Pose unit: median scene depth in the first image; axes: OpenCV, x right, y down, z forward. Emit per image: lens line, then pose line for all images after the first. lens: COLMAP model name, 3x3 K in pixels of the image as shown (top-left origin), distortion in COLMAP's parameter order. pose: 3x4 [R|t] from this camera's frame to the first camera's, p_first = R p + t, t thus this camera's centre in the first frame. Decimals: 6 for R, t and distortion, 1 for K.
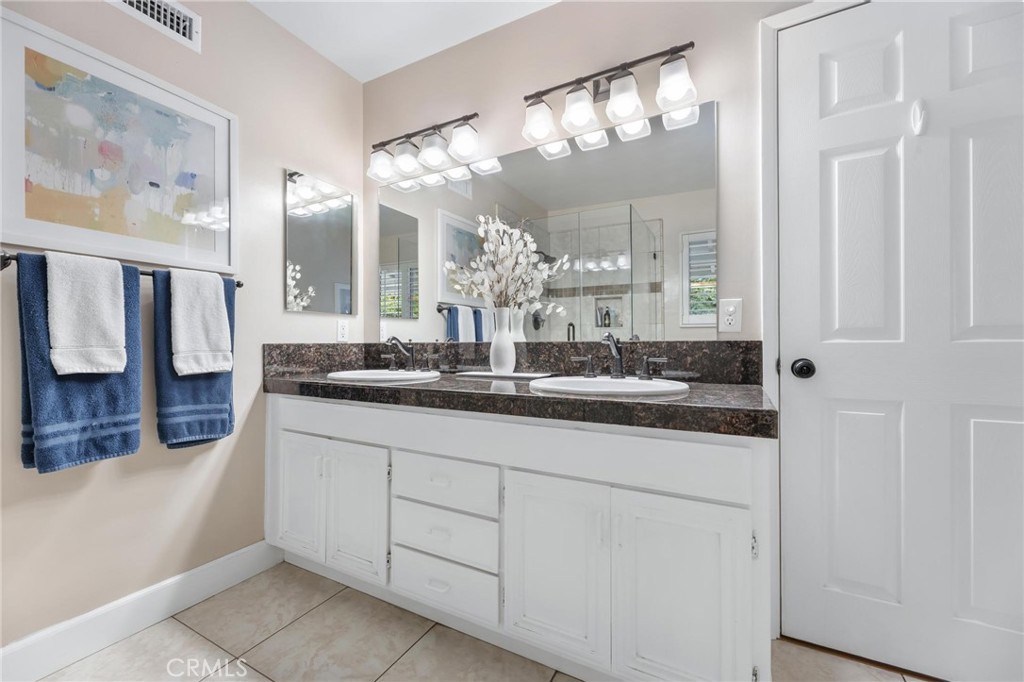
lens RADIAL K [[408.5, 0, 512.3], [0, 408.5, 344.5], [0, 0, 1]] dist [0.001838, 0.000121]
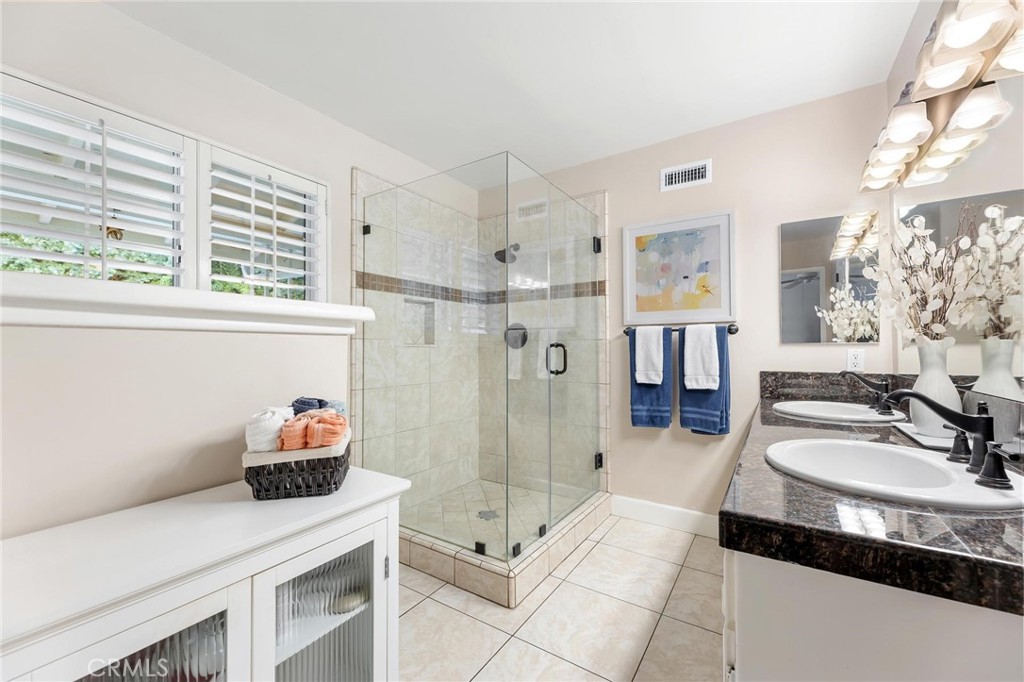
lens RADIAL K [[408.5, 0, 512.1], [0, 408.5, 343.1], [0, 0, 1]] dist [0.001838, 0.000121]
pose [[-0.084898, -0.011114, -0.996328, 0.899713], [0.000450, 0.999937, -0.011192, -0.092652], [0.996390, -0.001399, -0.084887, 0.410041]]
